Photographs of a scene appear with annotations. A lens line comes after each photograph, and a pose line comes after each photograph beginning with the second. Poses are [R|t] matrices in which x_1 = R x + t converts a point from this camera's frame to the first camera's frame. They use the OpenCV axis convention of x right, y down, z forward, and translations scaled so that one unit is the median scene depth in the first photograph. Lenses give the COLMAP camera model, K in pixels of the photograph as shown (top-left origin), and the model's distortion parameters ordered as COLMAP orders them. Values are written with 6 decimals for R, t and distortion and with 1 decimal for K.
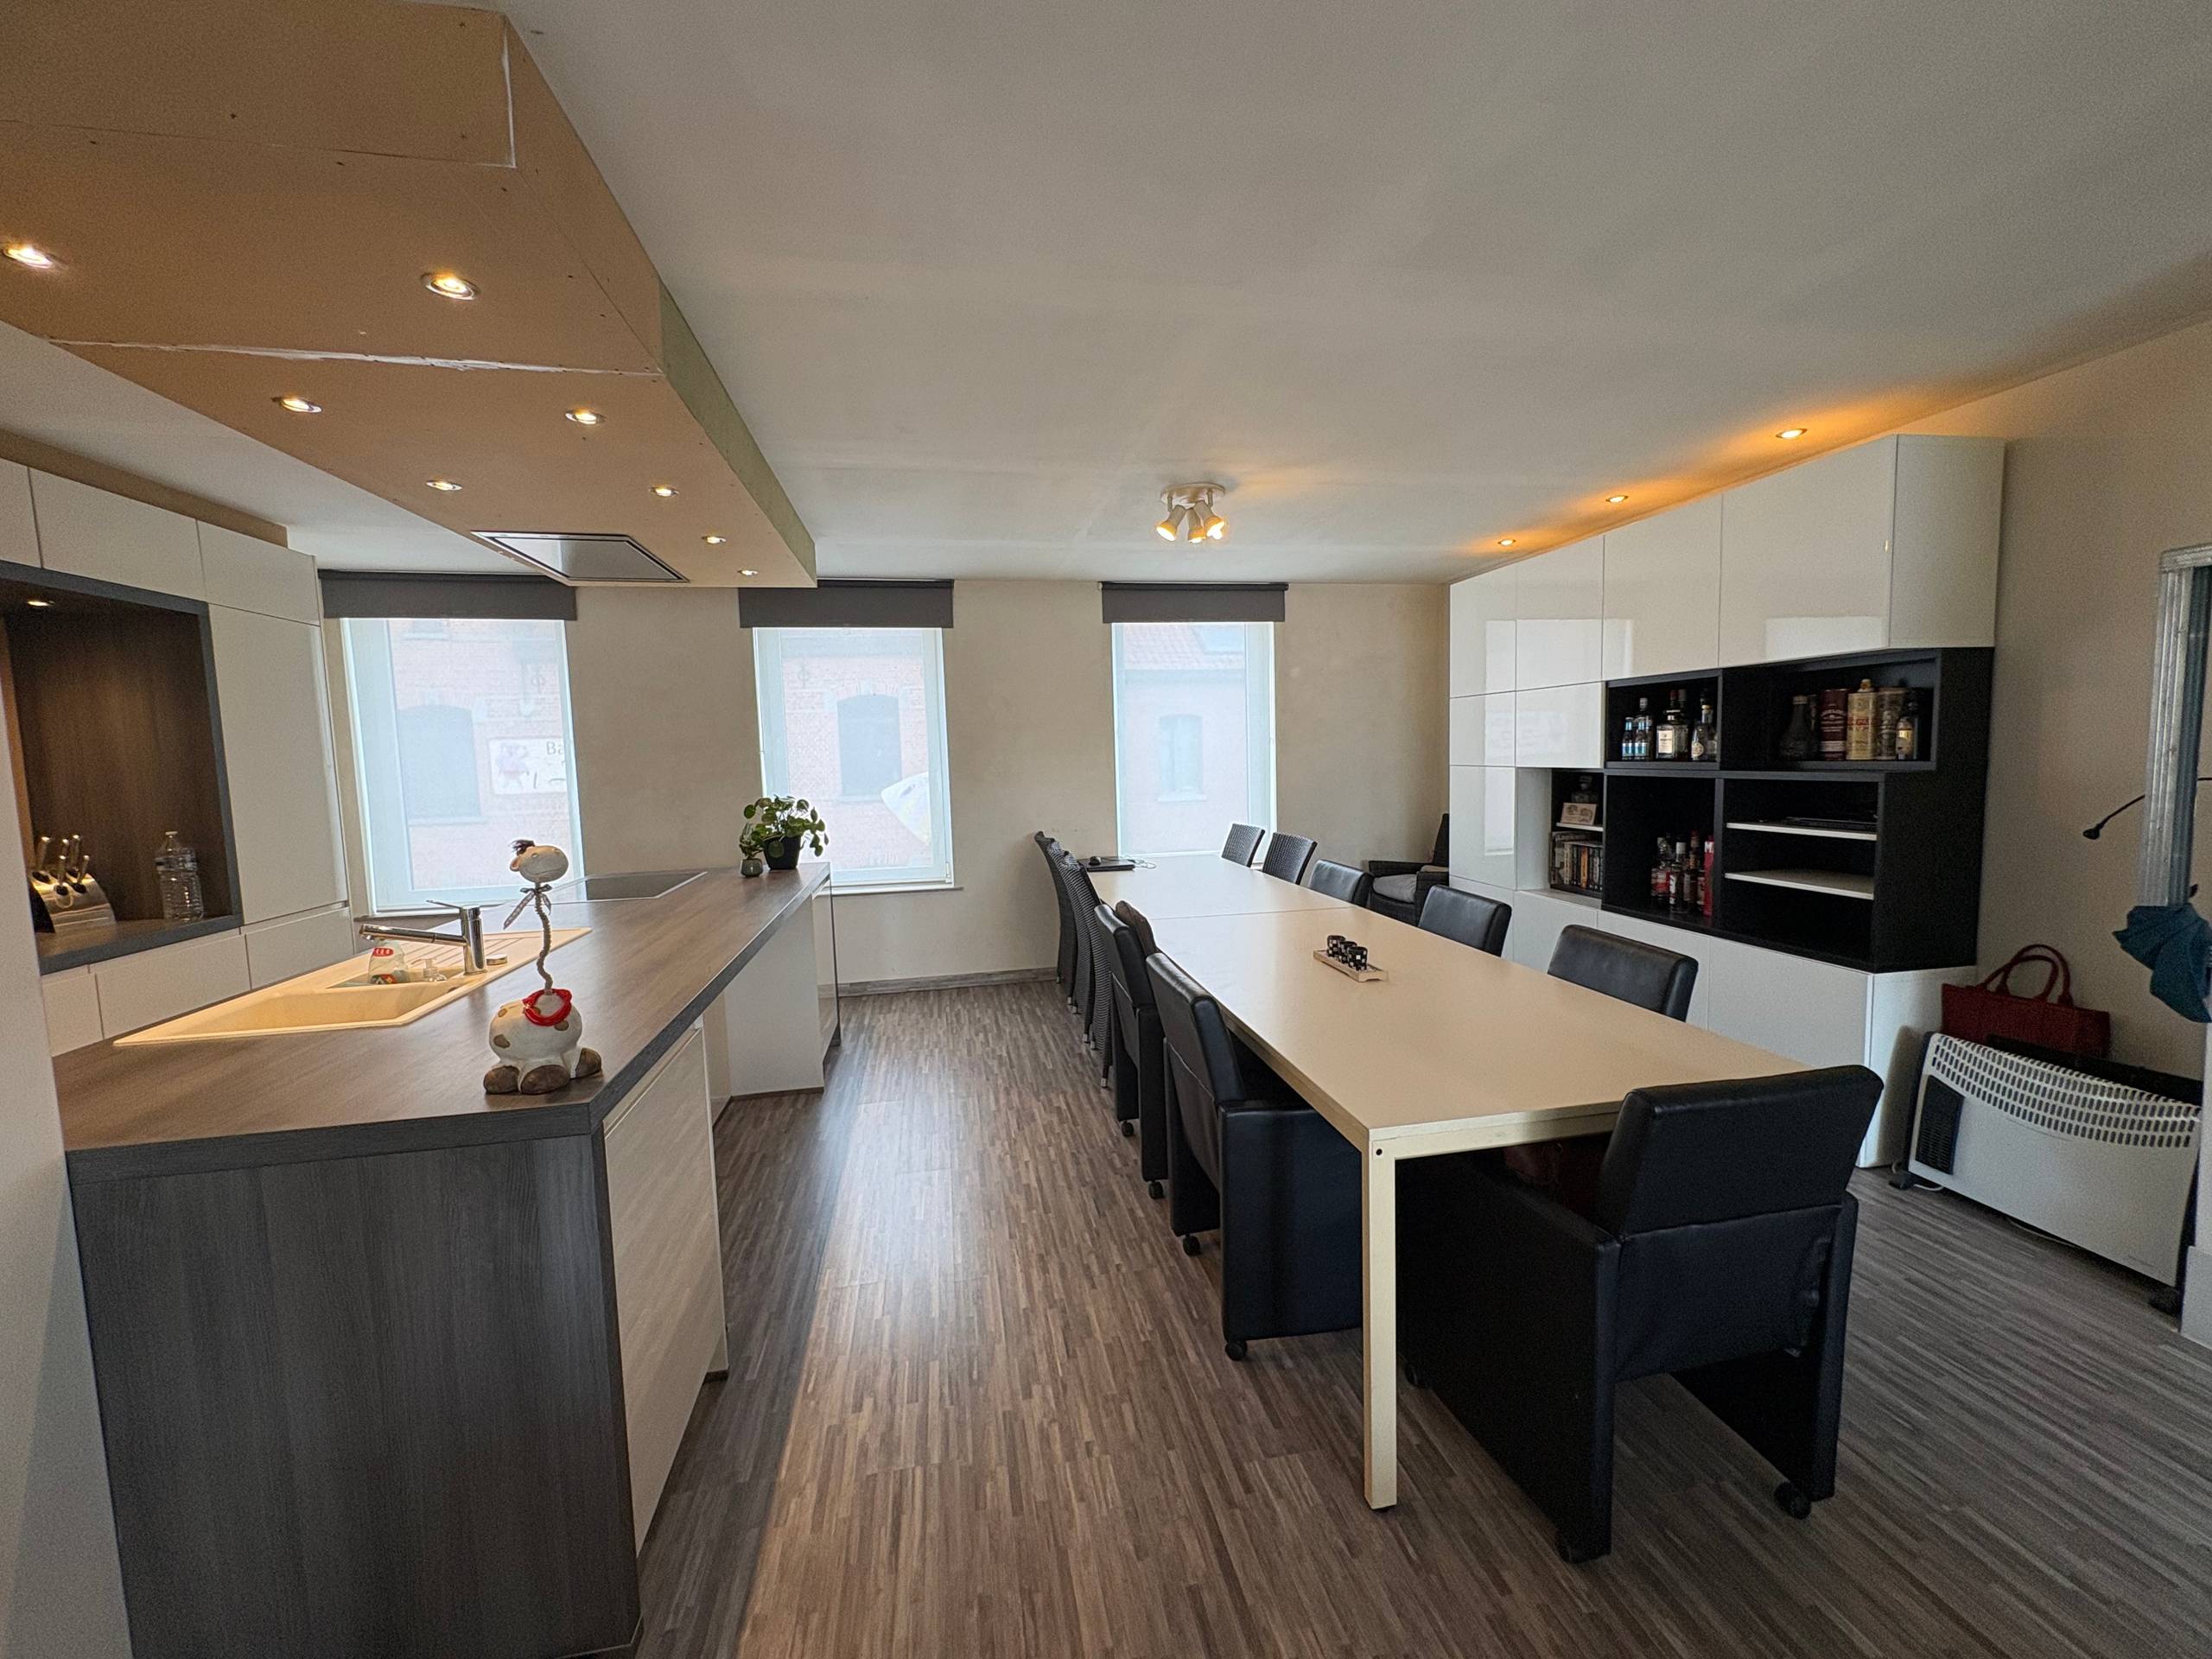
lens RADIAL K [[882.6, 0, 1106.0], [0, 882.6, 829.5], [0, 0, 1]] dist [0.000928, 0.000036]
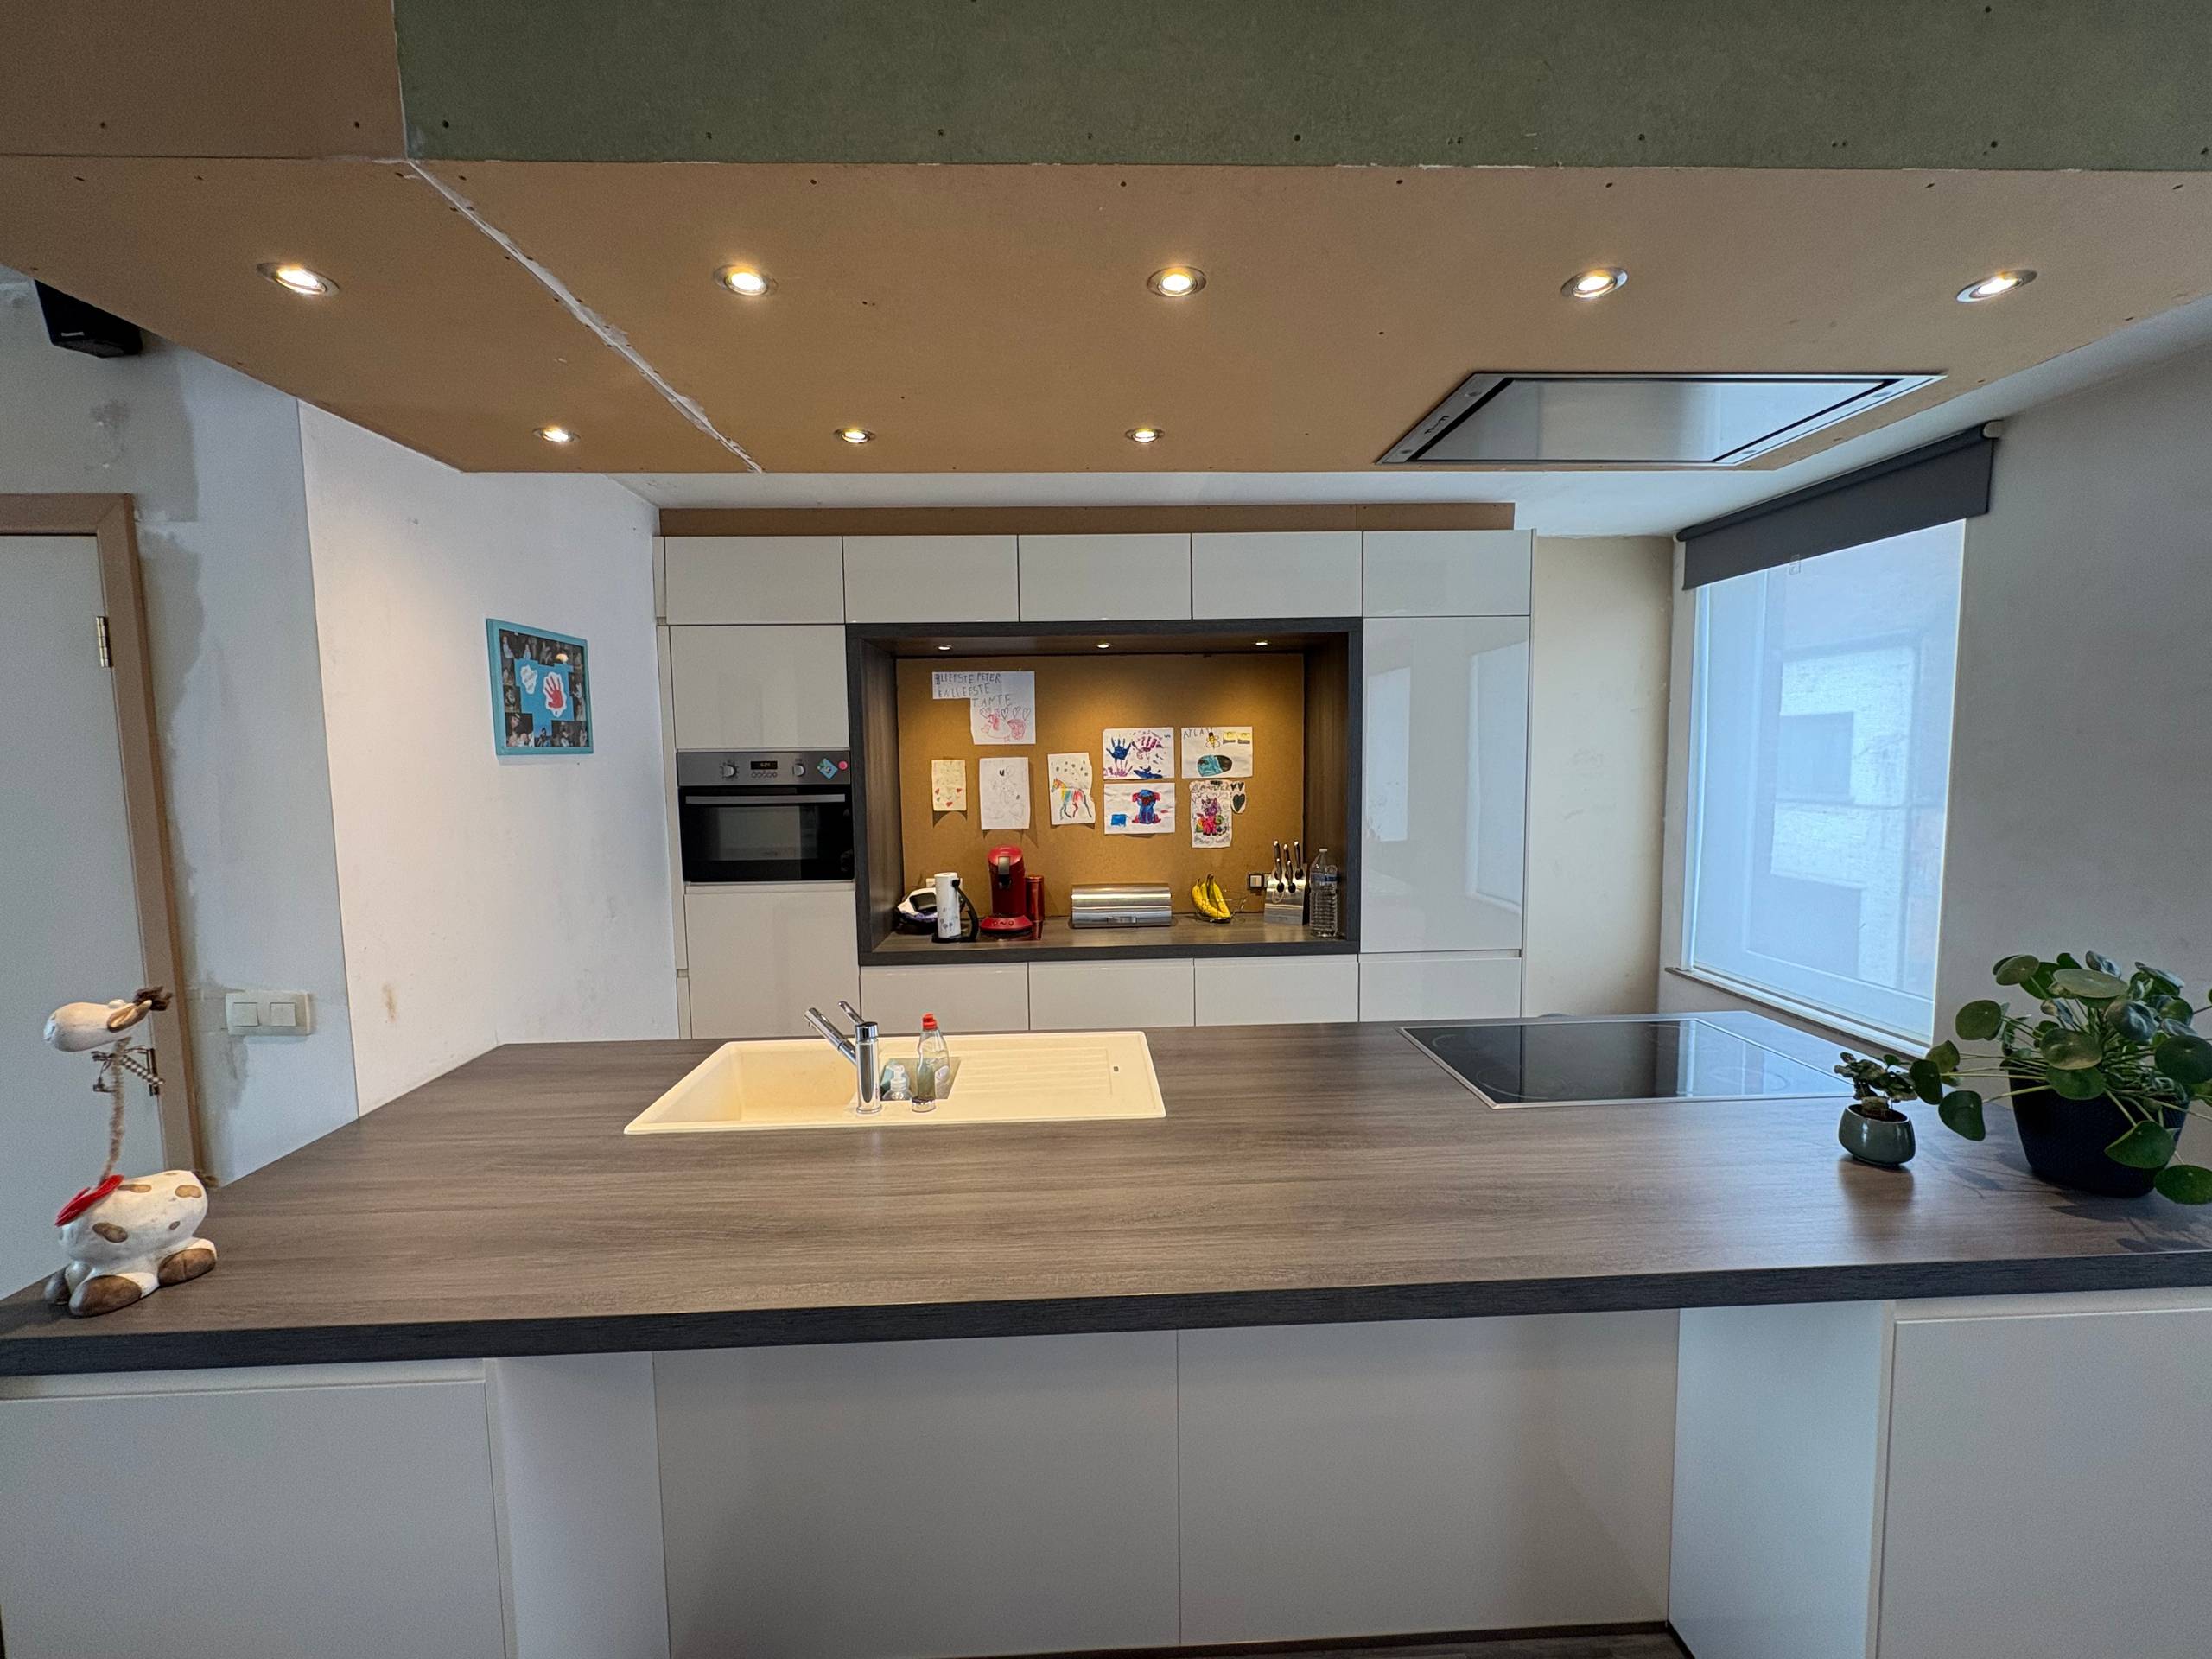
lens RADIAL K [[882.6, 0, 1106.0], [0, 882.6, 829.5], [0, 0, 1]] dist [0.000928, 0.000036]
pose [[-0.149964, 0.112097, -0.982316, -0.005598], [-0.067350, 0.990086, 0.123265, -0.127685], [0.986395, 0.084644, -0.140928, 0.877981]]
